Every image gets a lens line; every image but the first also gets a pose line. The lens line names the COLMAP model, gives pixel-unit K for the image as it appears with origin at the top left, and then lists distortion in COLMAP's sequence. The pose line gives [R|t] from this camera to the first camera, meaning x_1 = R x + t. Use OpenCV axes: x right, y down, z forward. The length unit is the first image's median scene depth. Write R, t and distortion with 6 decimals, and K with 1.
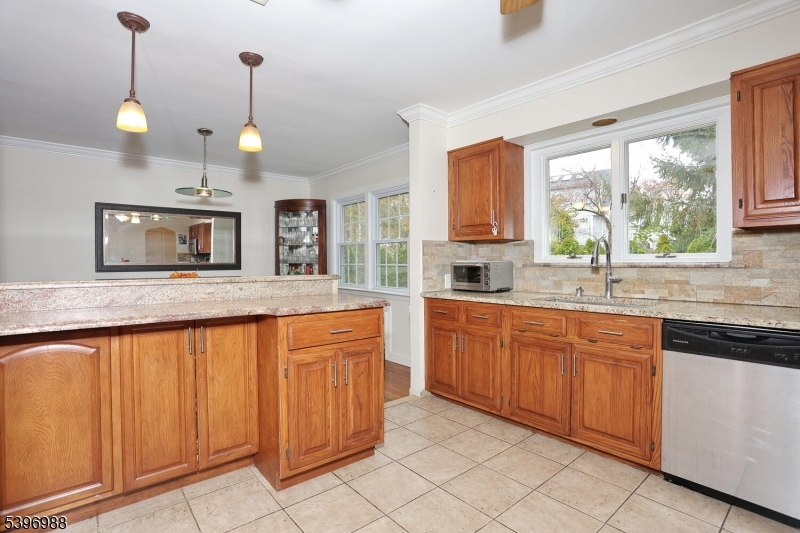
lens RADIAL K [[387.8, 0, 396.3], [0, 387.8, 265.3], [0, 0, 1]] dist [-0.075417, 0.031941]
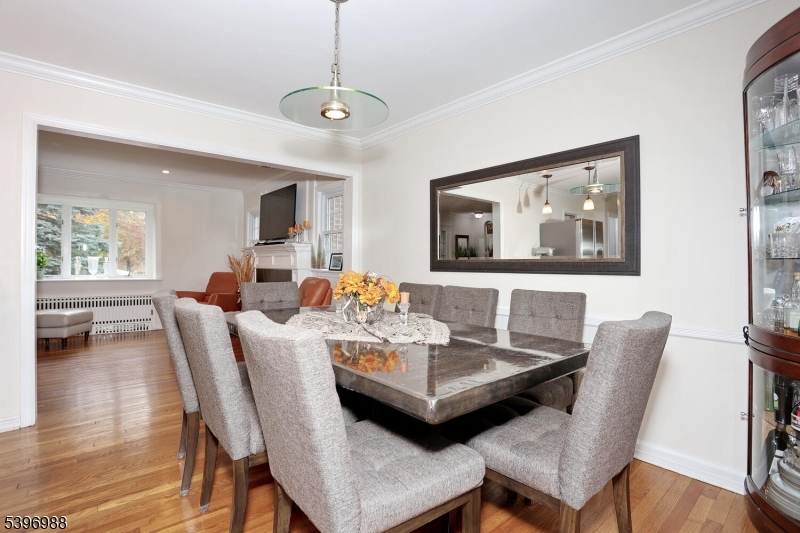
lens RADIAL K [[387.8, 0, 396.3], [0, 387.8, 265.3], [0, 0, 1]] dist [-0.075417, 0.031941]
pose [[0.007132, 0.006456, -0.999954, -0.013731], [-0.014506, 0.999875, 0.006352, 0.003794], [0.999869, 0.014460, 0.007225, 1.521096]]
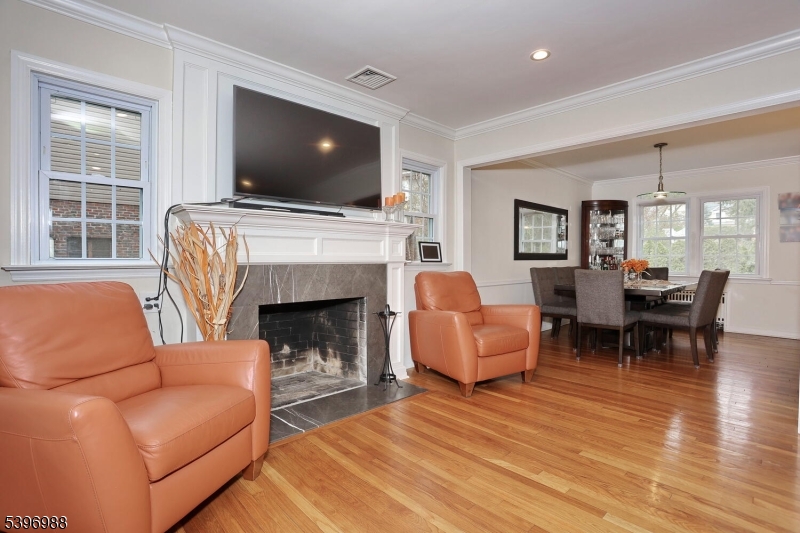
lens RADIAL K [[387.8, 0, 396.3], [0, 387.8, 265.3], [0, 0, 1]] dist [-0.075417, 0.031941]
pose [[0.998749, 0.004138, 0.049831, -2.007242], [-0.004711, 0.999924, 0.011377, 0.037763], [-0.049780, -0.011597, 0.998693, -0.253166]]
